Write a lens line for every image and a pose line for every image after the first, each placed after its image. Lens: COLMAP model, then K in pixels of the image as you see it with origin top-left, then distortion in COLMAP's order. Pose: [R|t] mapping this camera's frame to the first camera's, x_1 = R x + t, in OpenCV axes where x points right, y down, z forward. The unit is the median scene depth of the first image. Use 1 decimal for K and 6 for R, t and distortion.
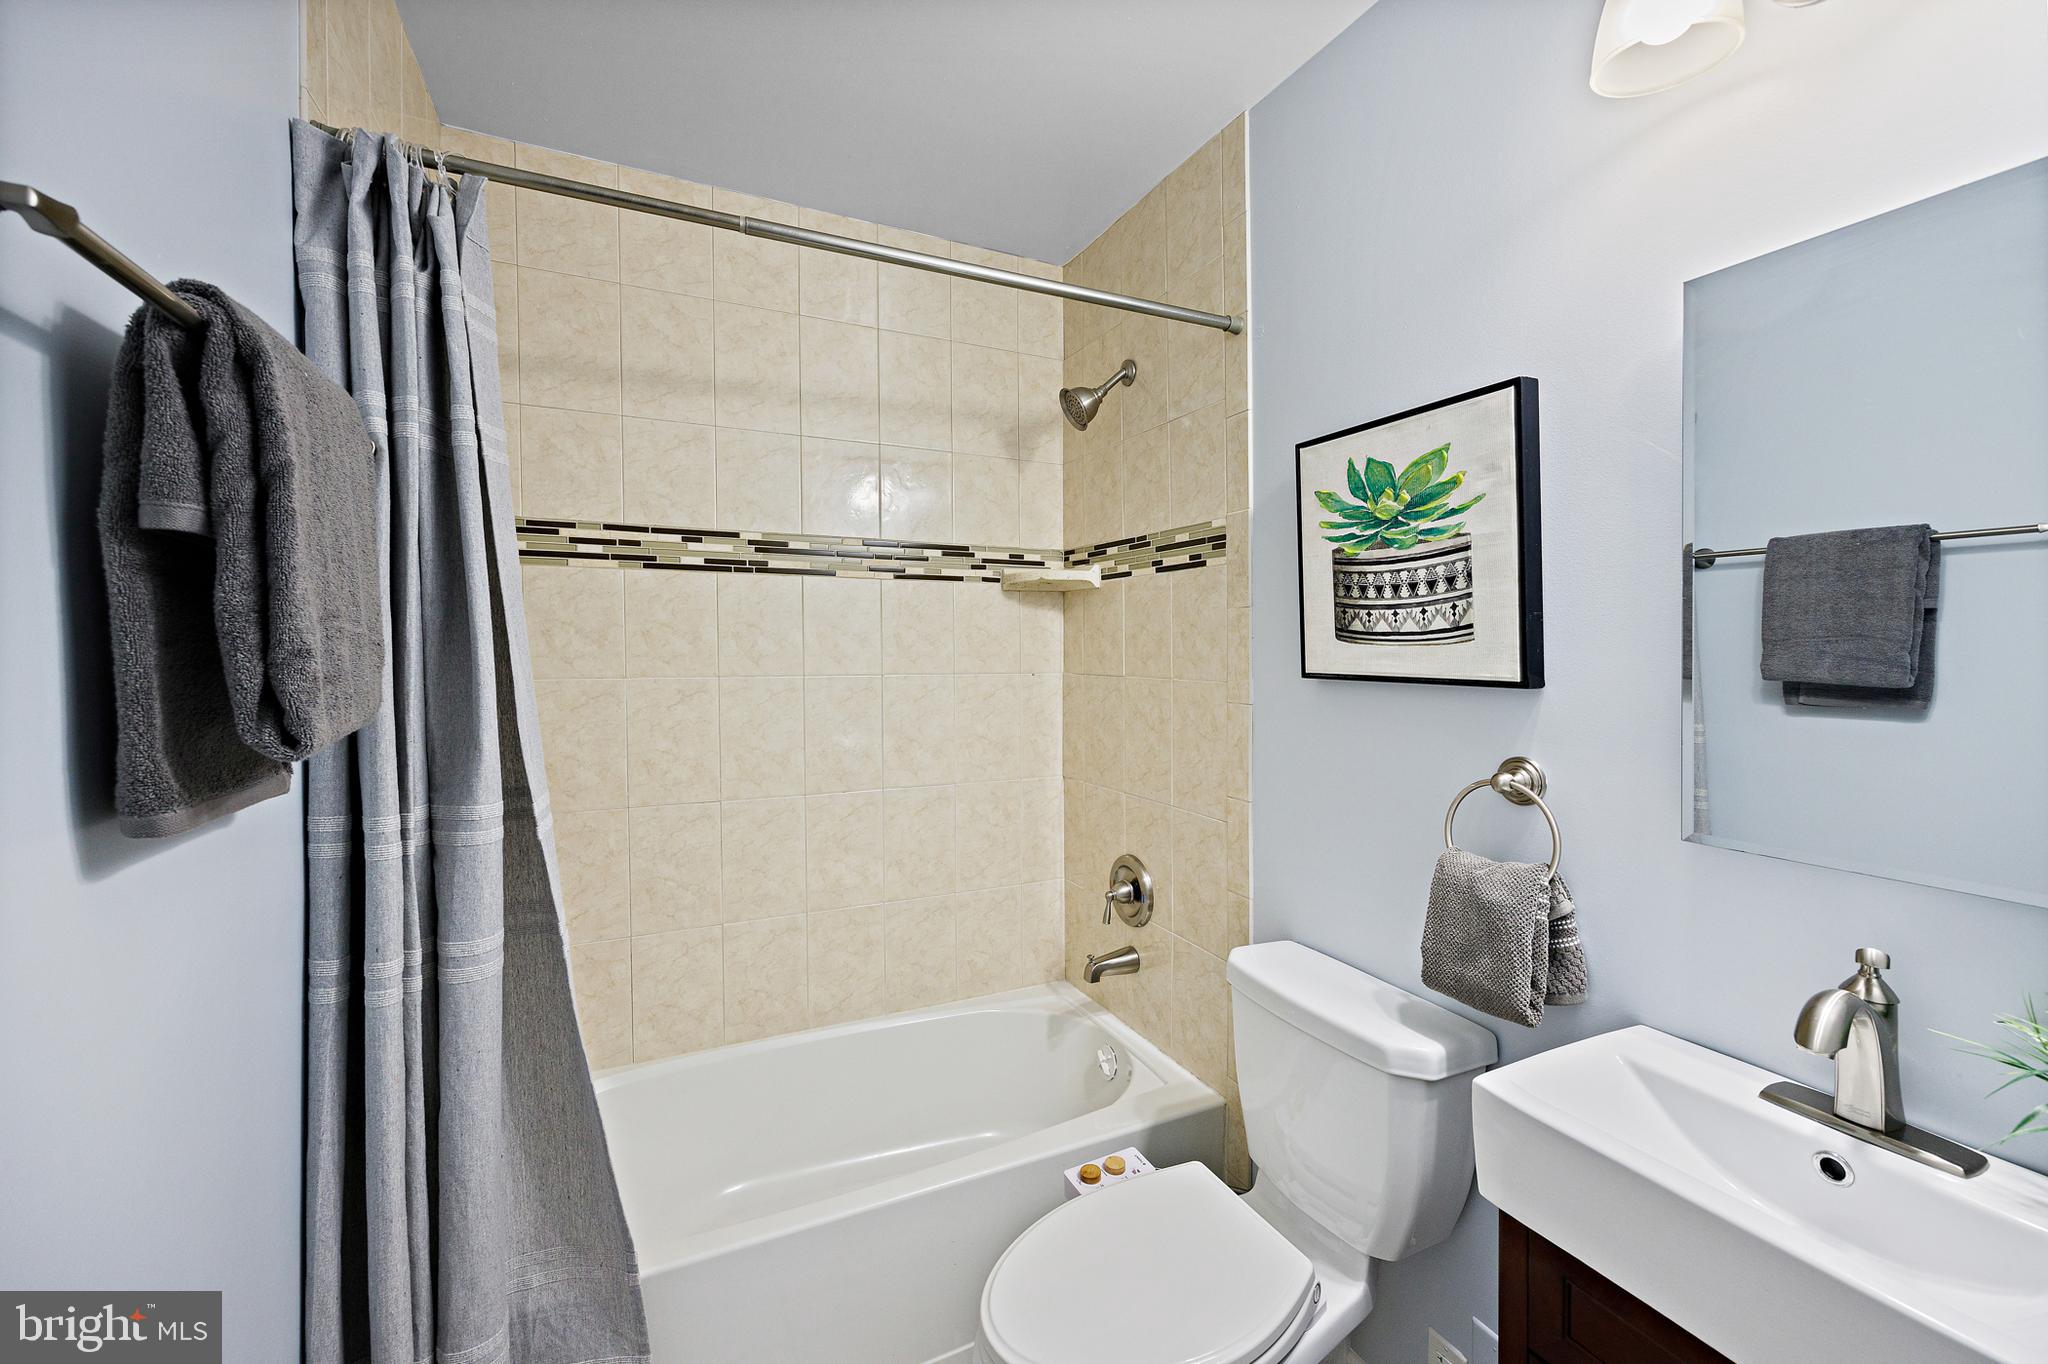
lens RADIAL K [[823.4, 0, 1024.0], [0, 823.4, 682.0], [0, 0, 1]] dist [-0.000689, -0.000084]
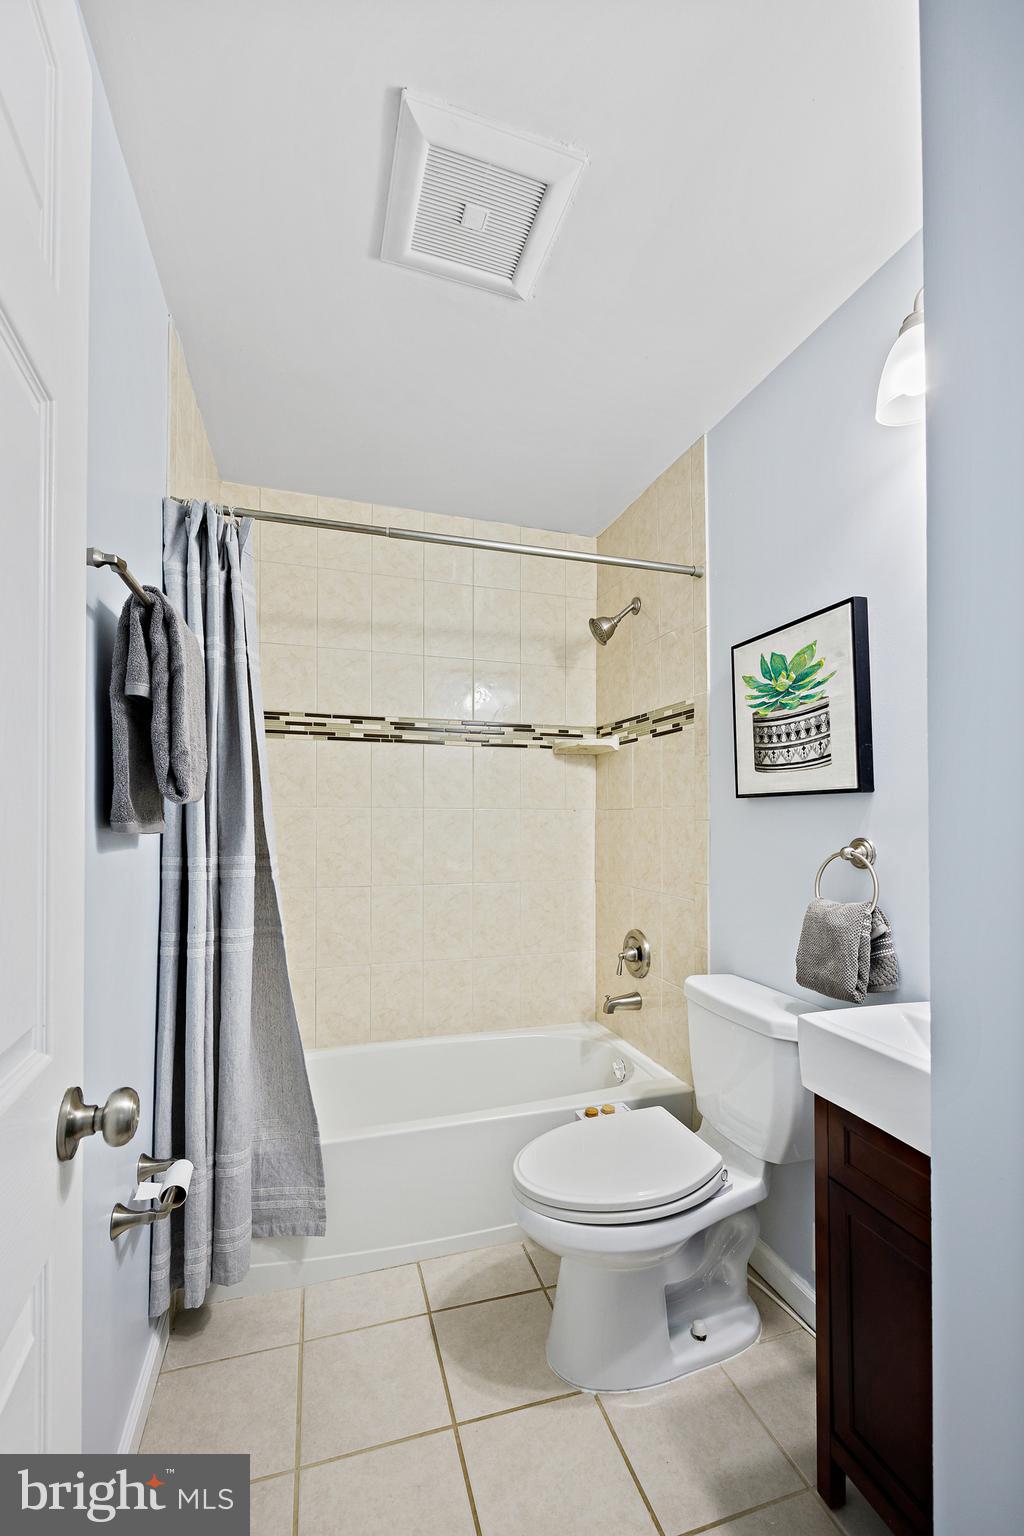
lens RADIAL K [[633.6, 0, 500.8], [0, 633.6, 827.4], [0, 0, 1]] dist [-0.001848, -0.000090]
pose [[0.987781, 0.005680, -0.155745, 0.097967], [-0.010621, 0.999466, -0.030908, 0.097455], [0.155487, 0.032184, 0.987314, -0.243300]]
